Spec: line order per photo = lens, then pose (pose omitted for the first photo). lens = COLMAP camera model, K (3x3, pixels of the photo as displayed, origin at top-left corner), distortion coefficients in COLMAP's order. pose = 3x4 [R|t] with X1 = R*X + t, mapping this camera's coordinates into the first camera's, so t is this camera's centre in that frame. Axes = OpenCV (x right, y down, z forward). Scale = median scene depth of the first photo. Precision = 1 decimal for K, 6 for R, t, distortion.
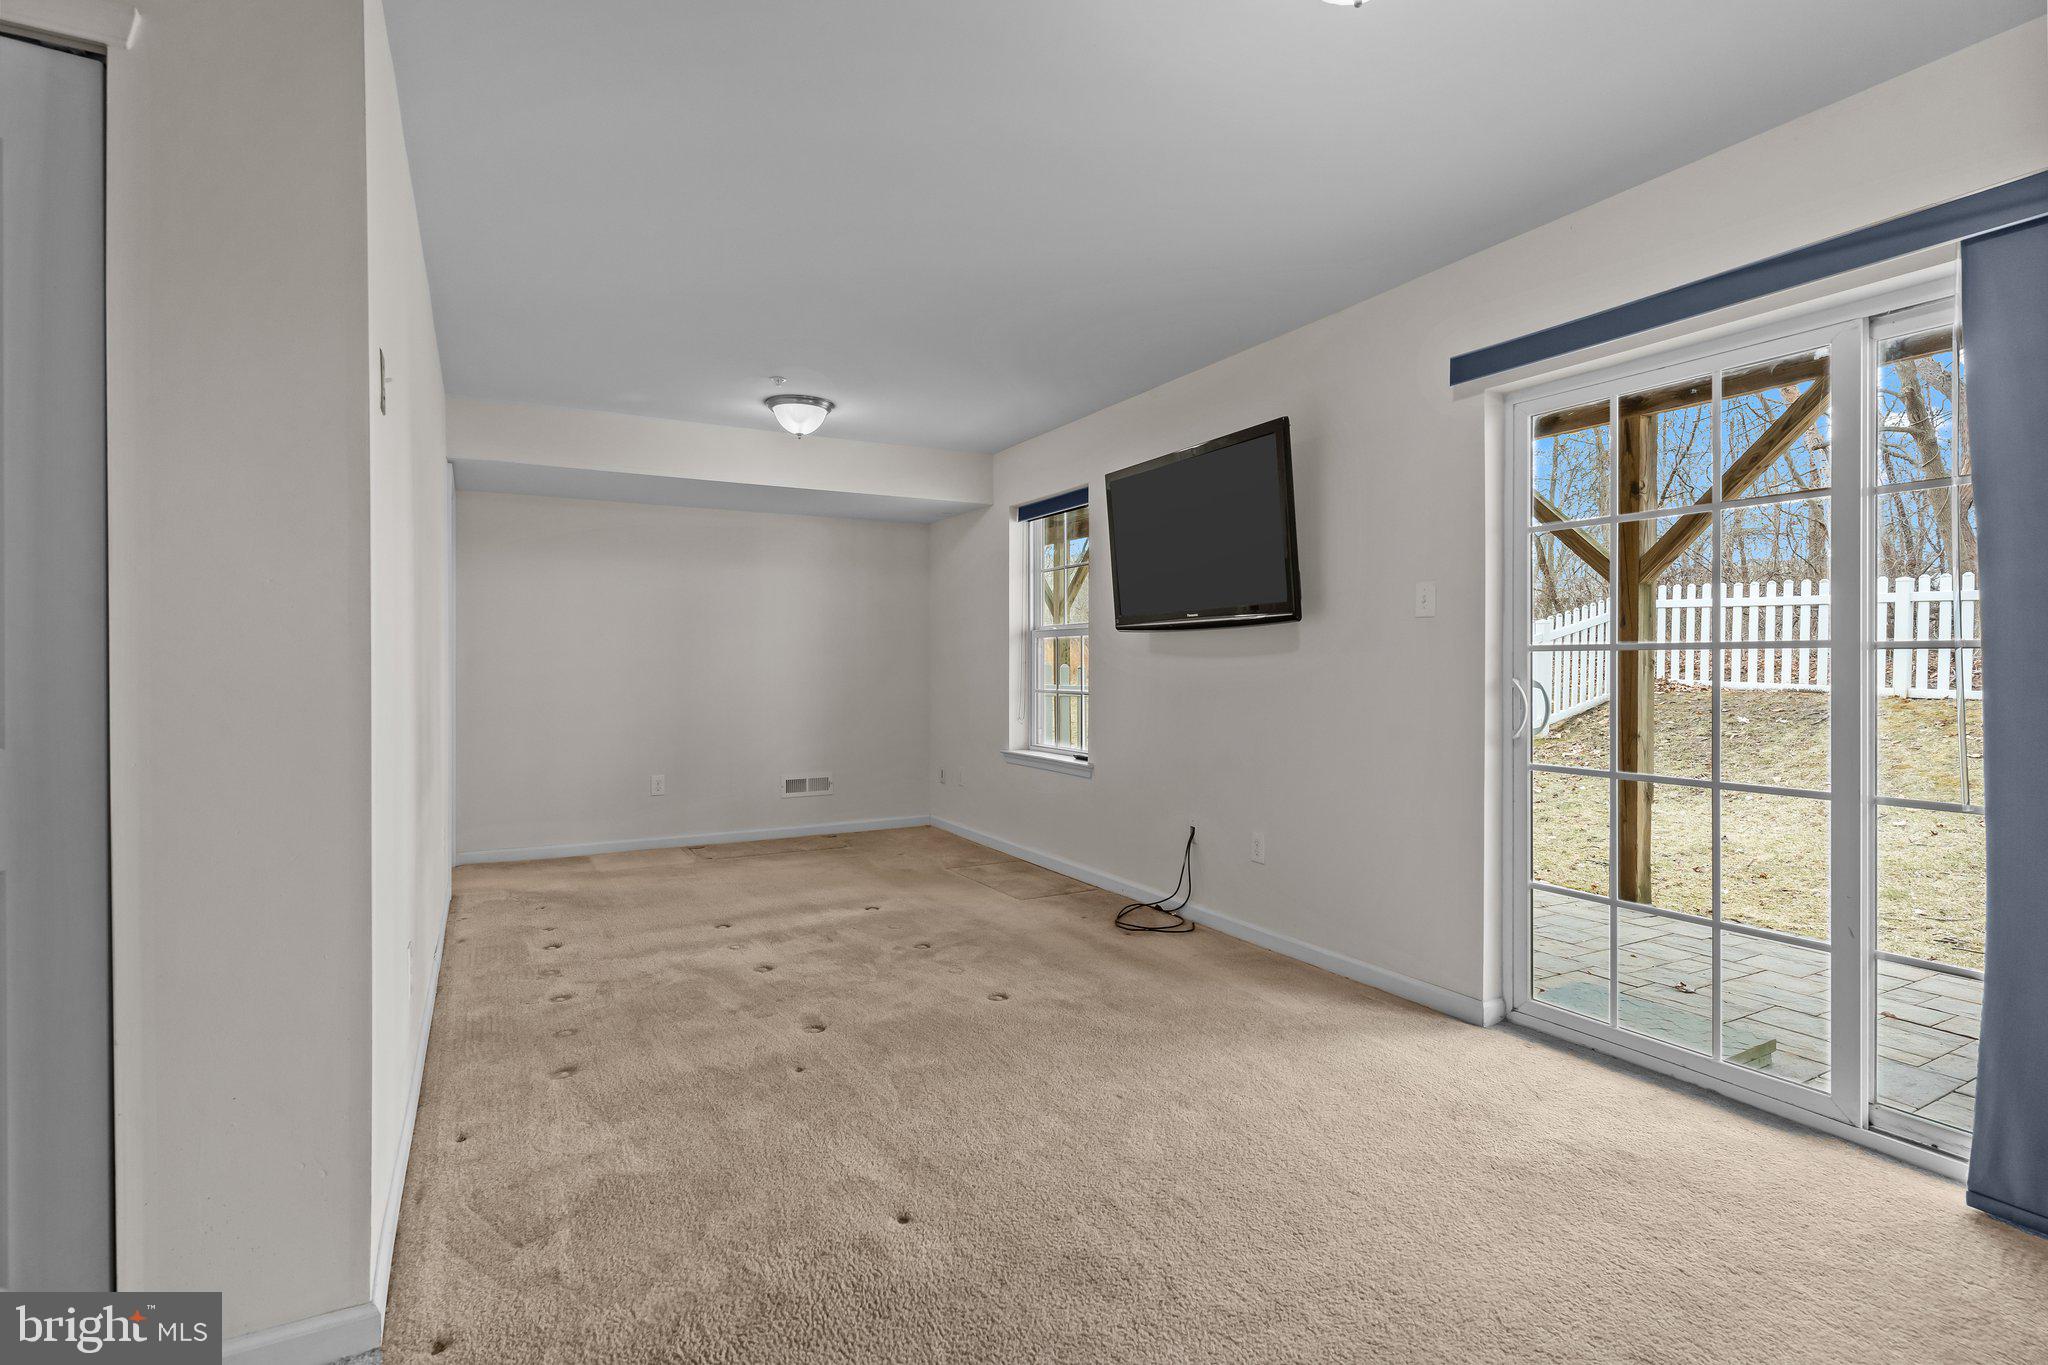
lens RADIAL K [[975.1, 0, 1023.7], [0, 975.1, 666.2], [0, 0, 1]] dist [0.004327, -0.000200]
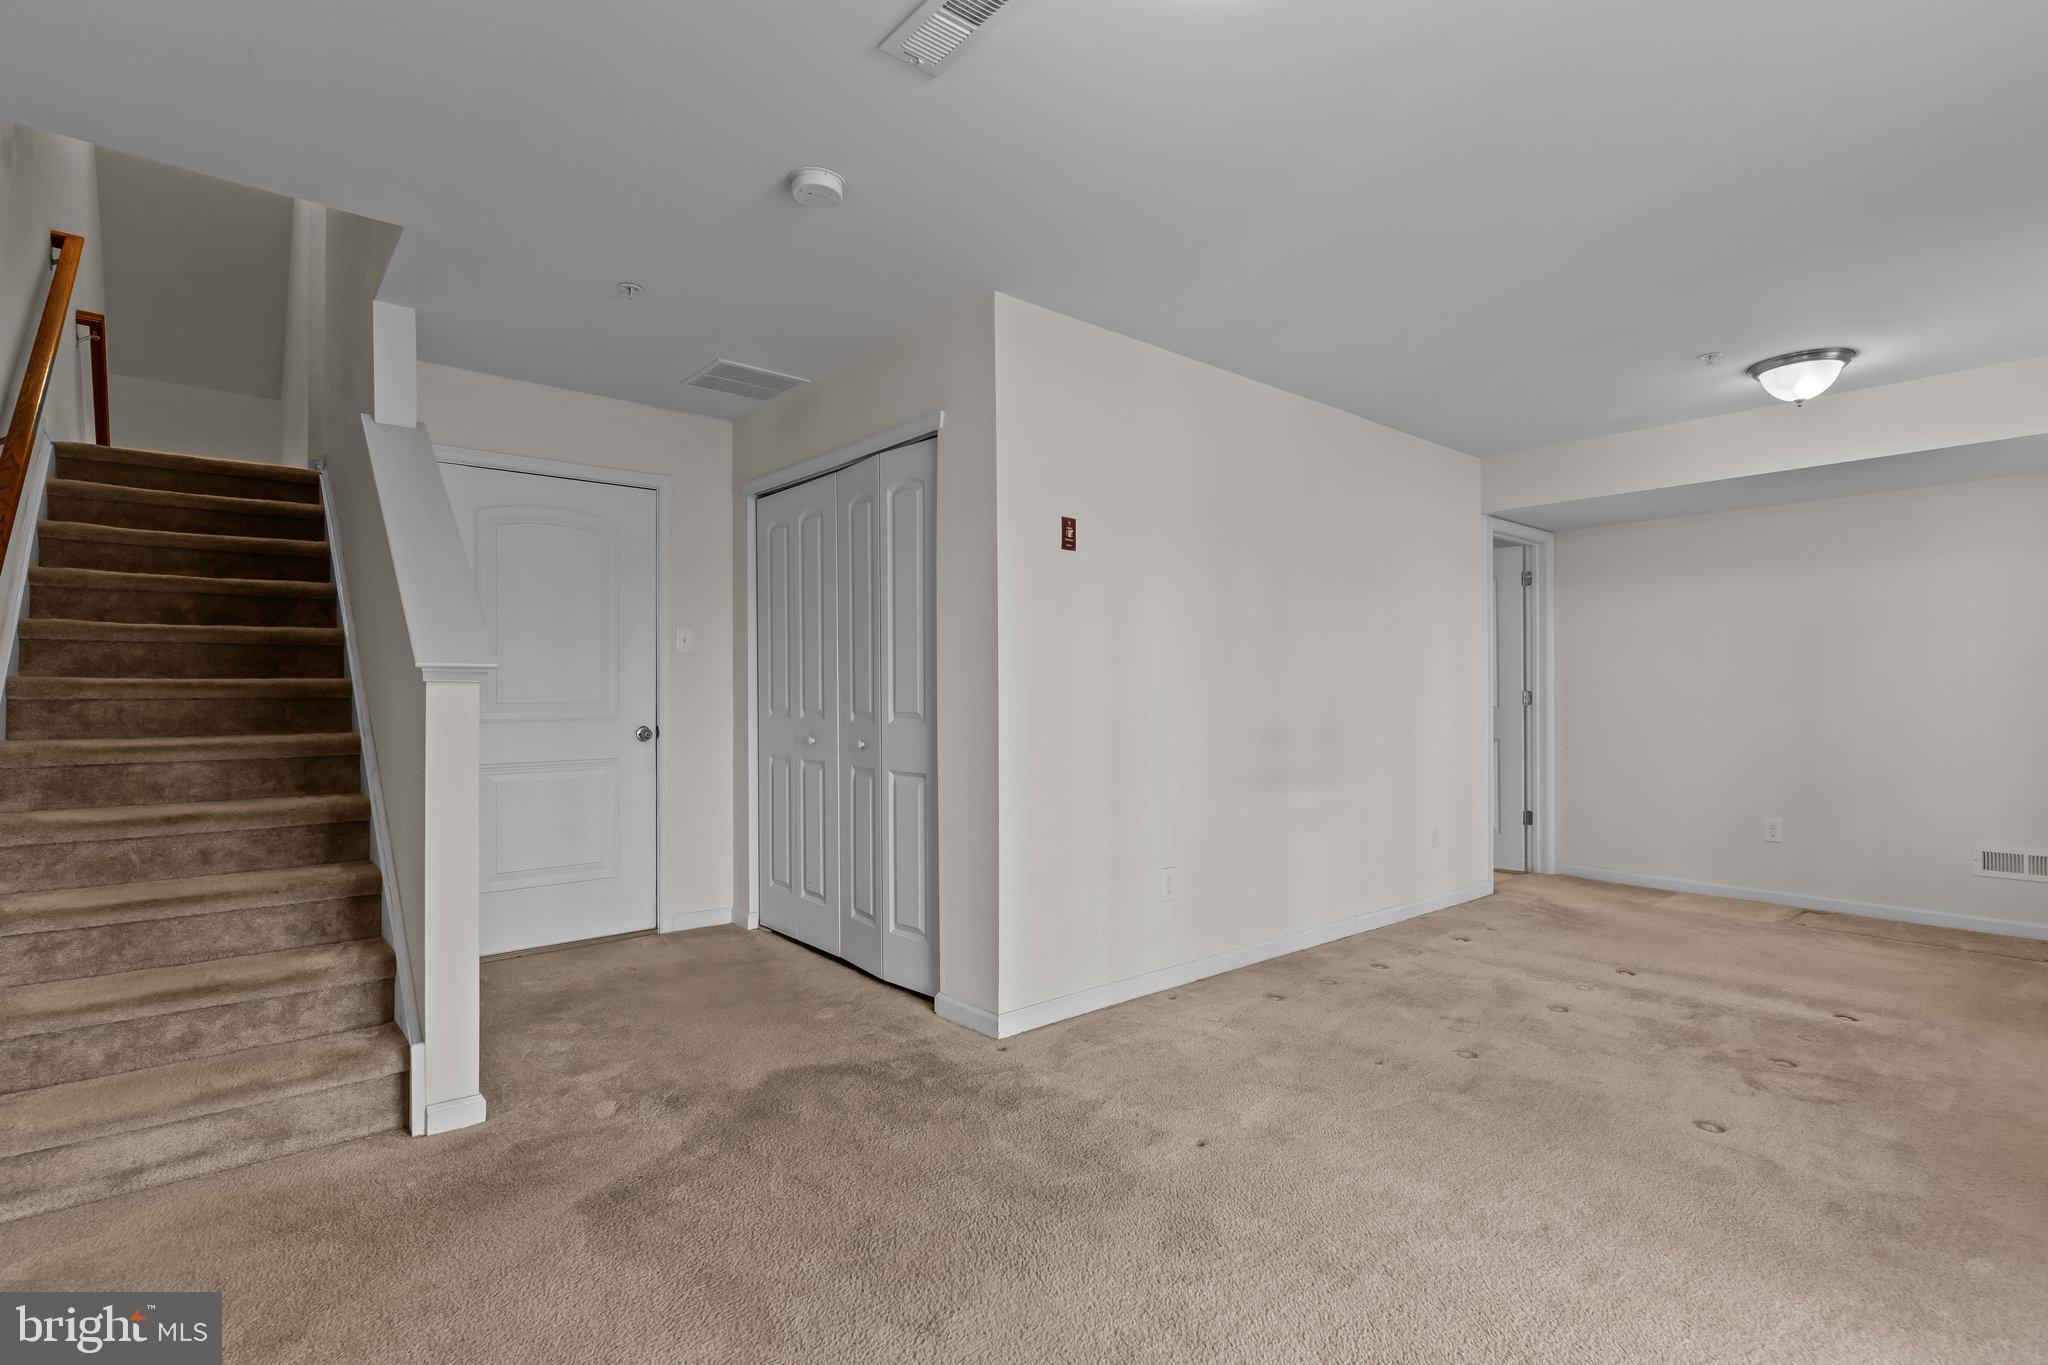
lens RADIAL K [[975.1, 0, 1021.3], [0, 975.1, 687.3], [0, 0, 1]] dist [0.004327, -0.000200]
pose [[0.203839, -0.001615, -0.979003, 0.578044], [-0.001260, 0.999997, -0.001912, -0.002744], [0.979004, 0.001623, 0.203836, 0.295969]]
